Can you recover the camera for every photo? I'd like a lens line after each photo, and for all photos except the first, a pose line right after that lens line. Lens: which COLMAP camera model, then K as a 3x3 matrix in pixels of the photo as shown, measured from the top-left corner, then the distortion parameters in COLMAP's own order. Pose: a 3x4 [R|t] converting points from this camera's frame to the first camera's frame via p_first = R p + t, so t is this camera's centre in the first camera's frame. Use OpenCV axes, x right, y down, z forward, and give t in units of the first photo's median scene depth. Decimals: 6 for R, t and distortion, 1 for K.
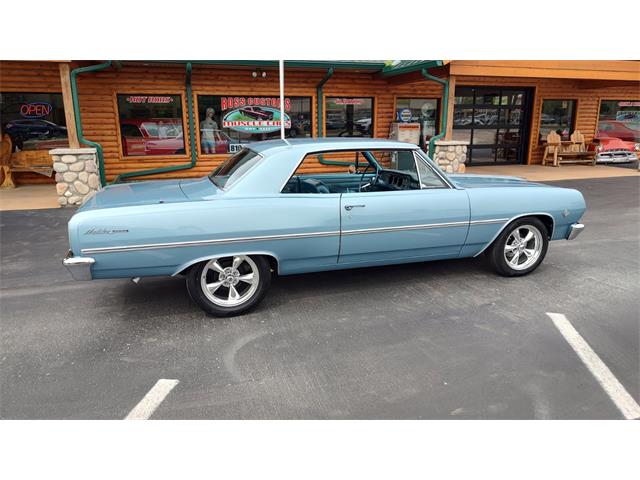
lens RADIAL K [[458.1, 0, 322.5], [0, 458.1, 241.7], [0, 0, 1]] dist [0.014830, -0.020626]
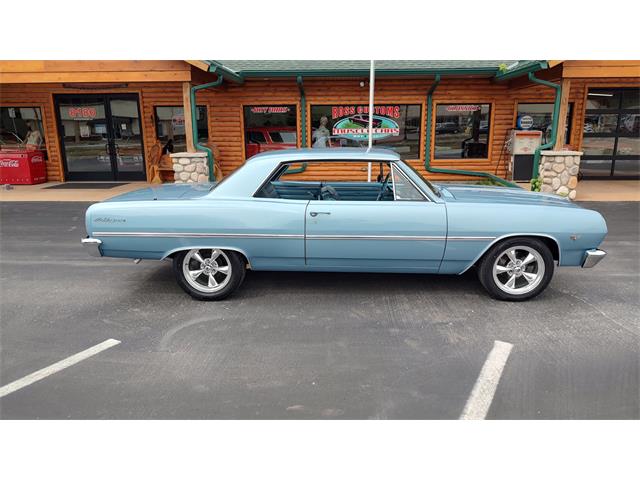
lens RADIAL K [[458.1, 0, 321.9], [0, 458.1, 238.2], [0, 0, 1]] dist [0.014830, -0.020626]
pose [[0.935106, 0.081652, -0.344833, 0.156185], [-0.087697, 0.996145, -0.001939, -0.006039], [0.343346, 0.032054, 0.938662, 0.001245]]
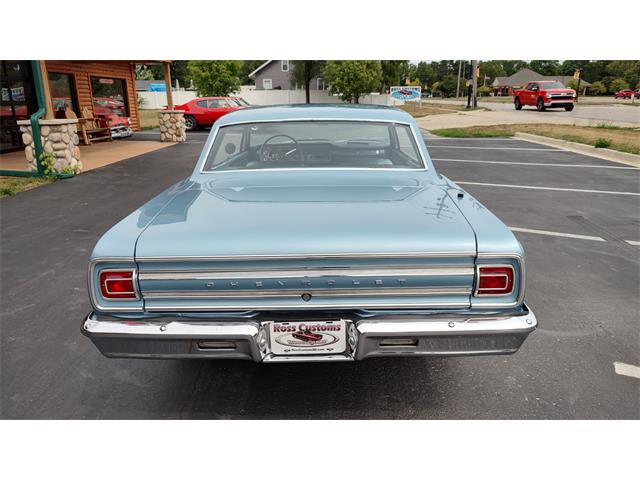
lens RADIAL K [[458.1, 0, 323.3], [0, 458.1, 243.4], [0, 0, 1]] dist [0.014830, -0.020626]
pose [[0.322398, -0.280658, 0.904041, -0.327733], [0.240922, 0.947915, 0.208361, -0.066089], [-0.915432, 0.150628, 0.373222, 0.297257]]
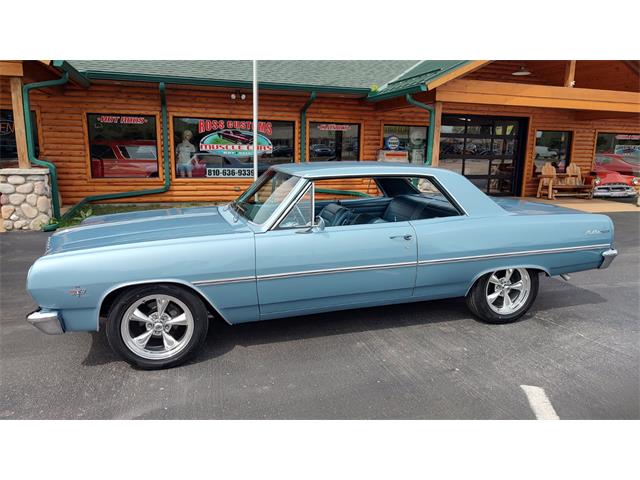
lens RADIAL K [[458.1, 0, 323.5], [0, 458.1, 240.5], [0, 0, 1]] dist [0.014830, -0.020626]
pose [[0.999725, 0.023441, -0.000294, 0.047327], [-0.023417, 0.997962, -0.059354, -0.013423], [-0.001098, 0.059345, 0.998237, 0.064919]]
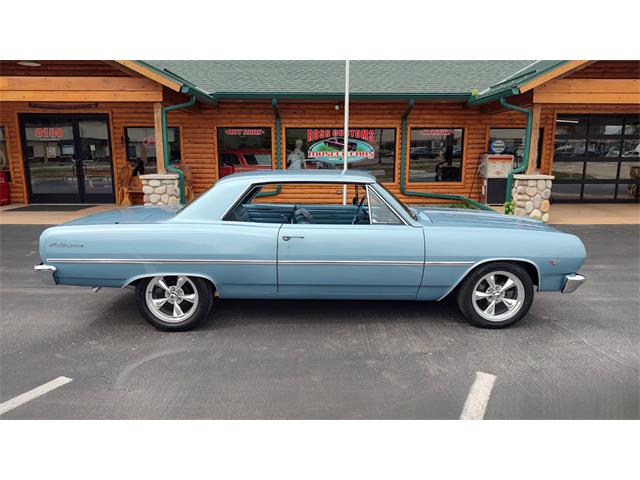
lens RADIAL K [[458.1, 0, 321.6], [0, 458.1, 239.5], [0, 0, 1]] dist [0.014830, -0.020626]
pose [[0.951735, 0.064173, -0.300137, 0.152324], [-0.083586, 0.995128, -0.052281, -0.008809], [0.295320, 0.074845, 0.952462, 0.018783]]
